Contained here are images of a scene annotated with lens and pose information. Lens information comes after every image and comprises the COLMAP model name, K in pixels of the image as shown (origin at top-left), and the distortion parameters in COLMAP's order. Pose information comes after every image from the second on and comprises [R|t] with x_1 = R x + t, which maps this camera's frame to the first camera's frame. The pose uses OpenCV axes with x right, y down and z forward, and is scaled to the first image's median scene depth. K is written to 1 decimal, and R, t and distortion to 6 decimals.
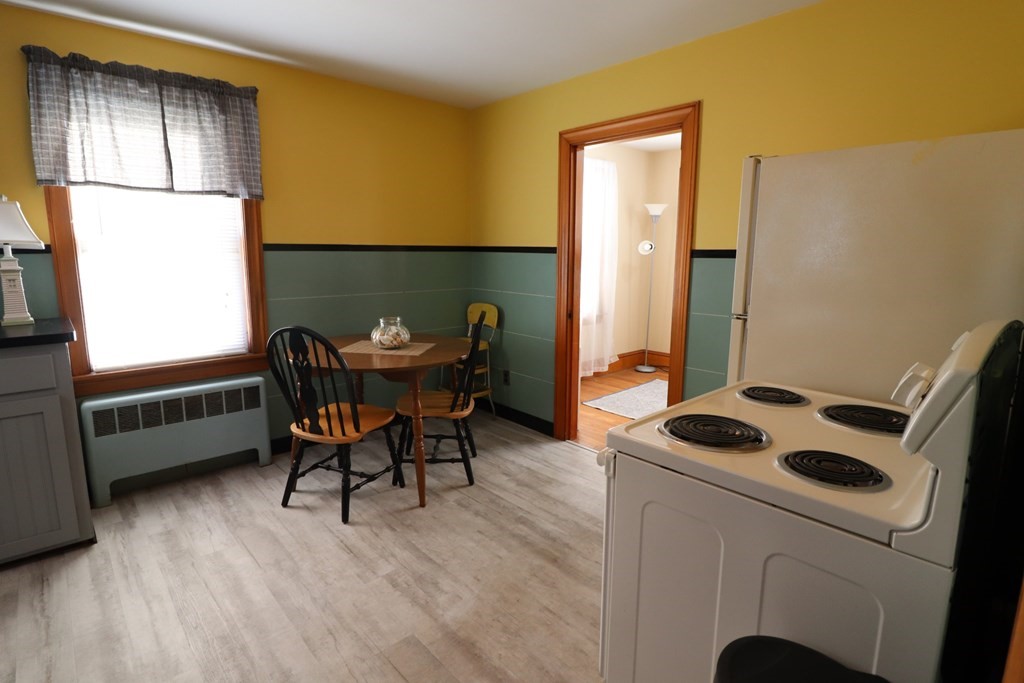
lens RADIAL K [[508.1, 0, 506.9], [0, 508.1, 330.0], [0, 0, 1]] dist [0.000960, -0.012608]
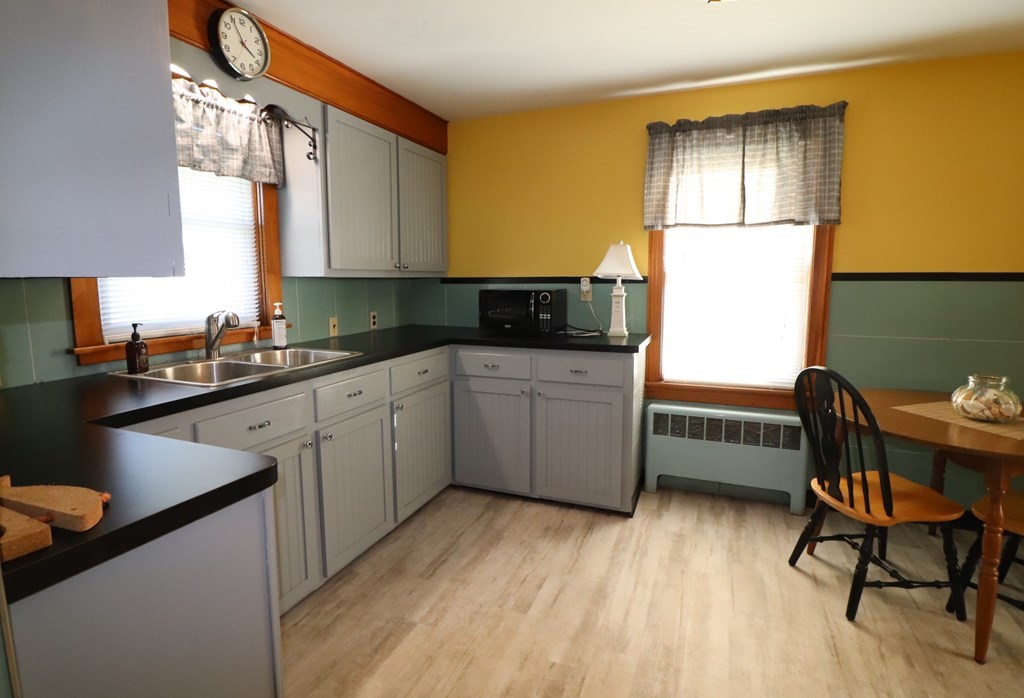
lens RADIAL K [[520.4, 0, 506.1], [0, 520.4, 340.8], [0, 0, 1]] dist [-0.001459, -0.012885]
pose [[0.429786, 0.099026, -0.897484, 0.130669], [-0.135175, 0.989823, 0.044481, -0.017010], [0.892755, 0.102200, 0.438798, 0.112149]]
